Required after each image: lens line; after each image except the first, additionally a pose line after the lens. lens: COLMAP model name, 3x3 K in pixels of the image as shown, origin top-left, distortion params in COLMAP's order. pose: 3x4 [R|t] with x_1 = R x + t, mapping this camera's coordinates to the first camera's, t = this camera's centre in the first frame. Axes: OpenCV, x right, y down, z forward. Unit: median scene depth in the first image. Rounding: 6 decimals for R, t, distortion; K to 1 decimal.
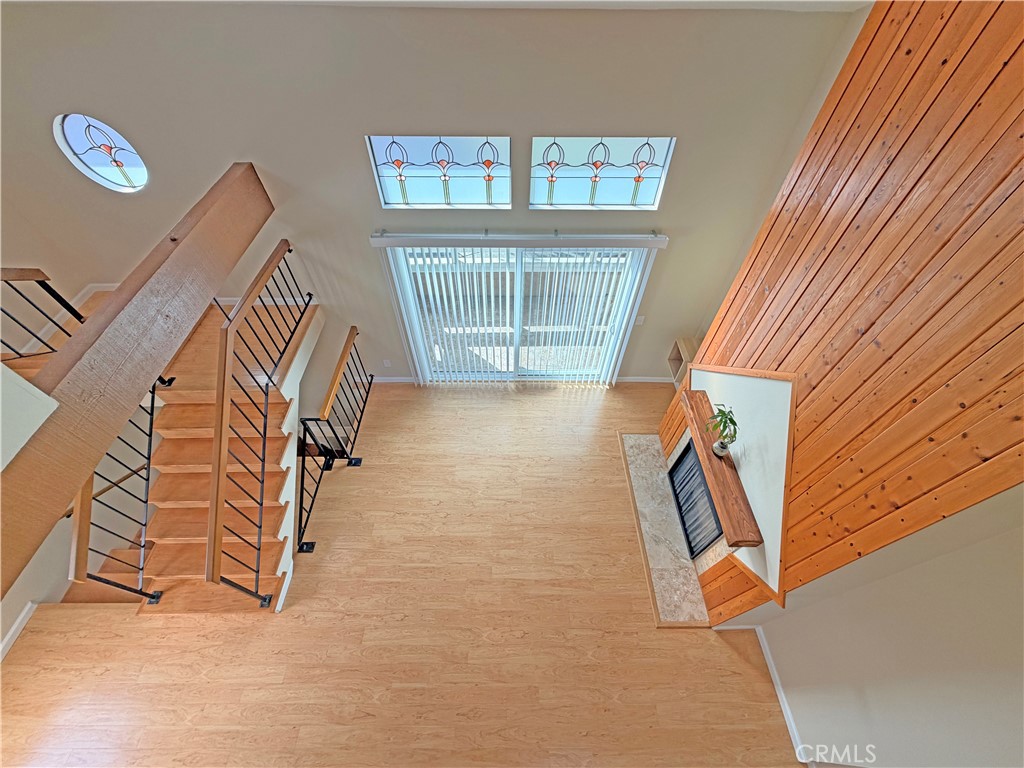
lens RADIAL K [[407.8, 0, 509.5], [0, 407.8, 383.4], [0, 0, 1]] dist [-0.000520, 0.000465]
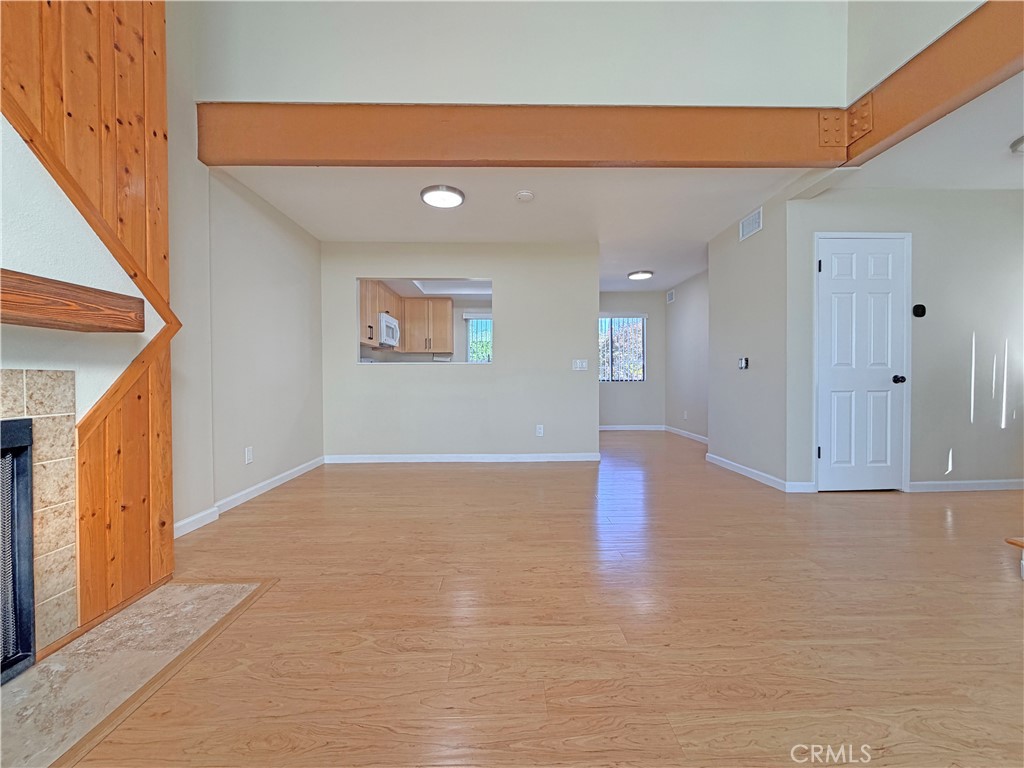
lens RADIAL K [[407.8, 0, 509.3], [0, 407.8, 384.5], [0, 0, 1]] dist [-0.000520, 0.000465]
pose [[-0.999881, -0.001323, -0.015355, 0.073451], [-0.012845, 0.622112, 0.782823, 0.030930], [0.008516, 0.782927, -0.622055, 1.144056]]
